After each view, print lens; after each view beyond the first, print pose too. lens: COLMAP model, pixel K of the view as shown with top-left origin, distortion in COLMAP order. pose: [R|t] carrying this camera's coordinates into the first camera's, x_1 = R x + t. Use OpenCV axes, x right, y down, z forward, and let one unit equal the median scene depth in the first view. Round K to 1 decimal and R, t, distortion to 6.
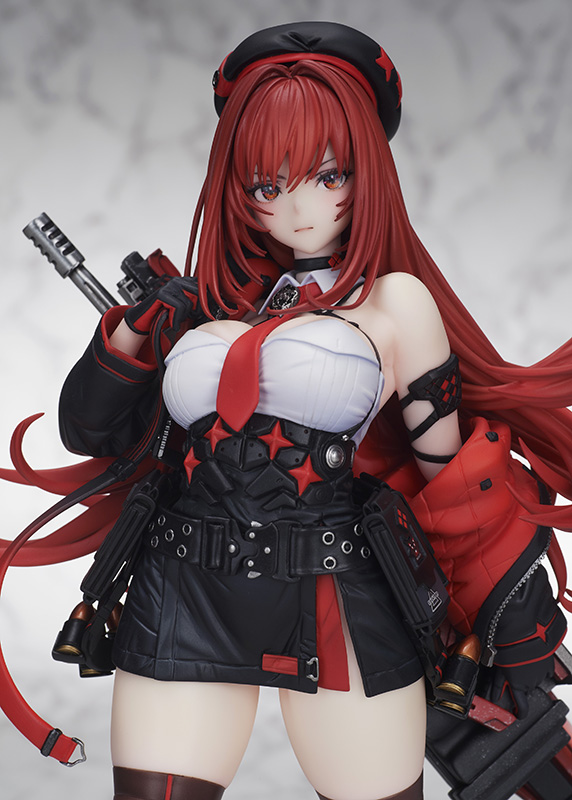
lens RADIAL K [[2446.1, 0, 286.6], [0, 2446.1, 398.8], [0, 0, 1]] dist [0.025367, -1.189718]
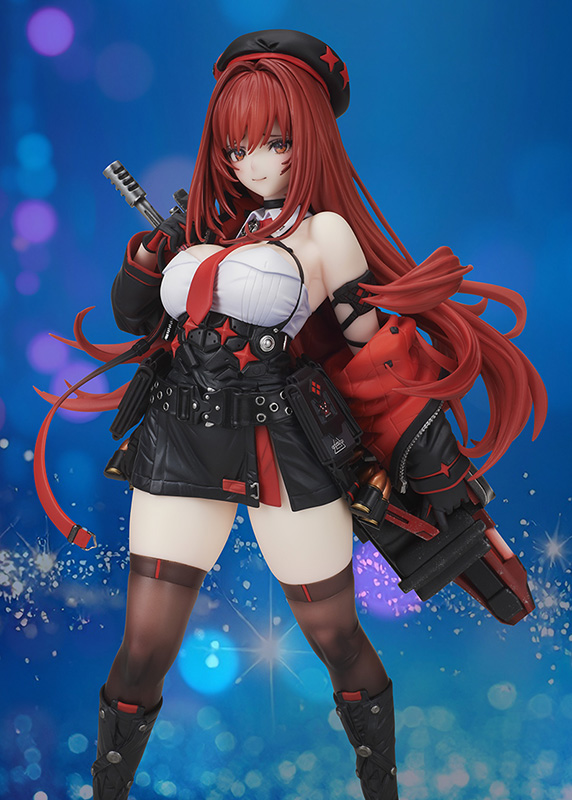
lens RADIAL K [[2331.4, 0, 287.0], [0, 2331.4, 401.5], [0, 0, 1]] dist [0.013436, -0.734576]
pose [[0.976696, 0.027426, -0.212869, 0.316361], [-0.010662, 0.996777, 0.079505, -0.050161], [0.214364, -0.075383, 0.973841, -0.320377]]
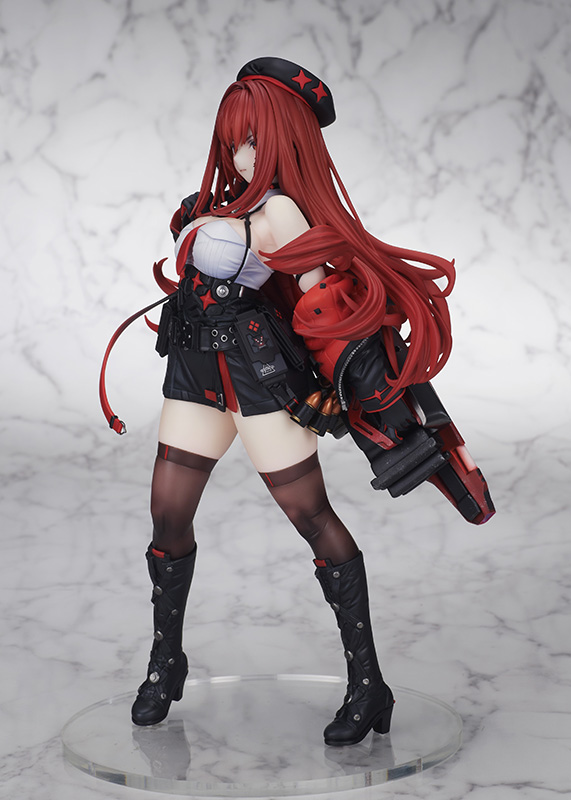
lens RADIAL K [[2495.8, 0, 283.4], [0, 2495.8, 458.4], [0, 0, 1]] dist [-0.065024, 0.419864]
pose [[0.761503, 0.108982, -0.638933, 1.315725], [-0.026817, 0.990216, 0.136939, -0.115821], [0.647606, -0.087145, 0.756975, -0.473595]]
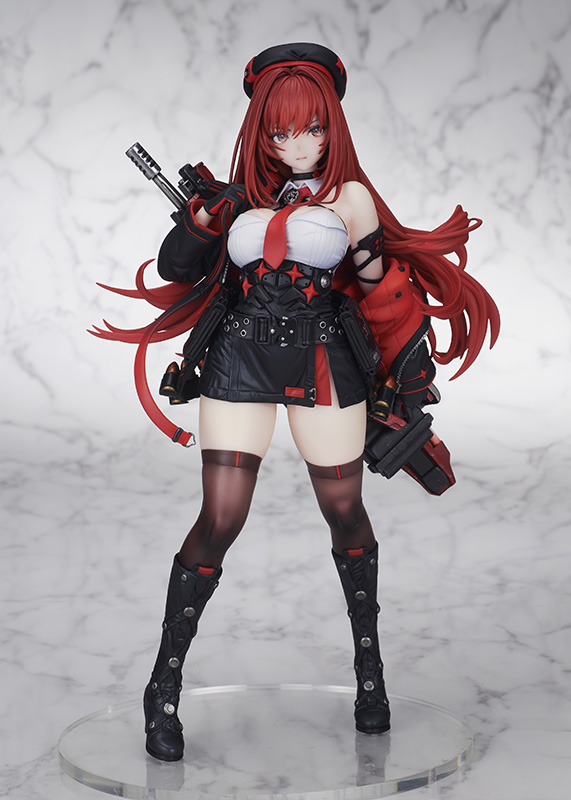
lens RADIAL K [[2495.8, 0, 283.4], [0, 2495.8, 458.4], [0, 0, 1]] dist [-0.065024, 0.419864]
pose [[0.991083, -0.023720, 0.131114, -0.263455], [0.009658, 0.994227, 0.106864, -0.046098], [-0.132892, -0.104644, 0.985591, -0.893965]]
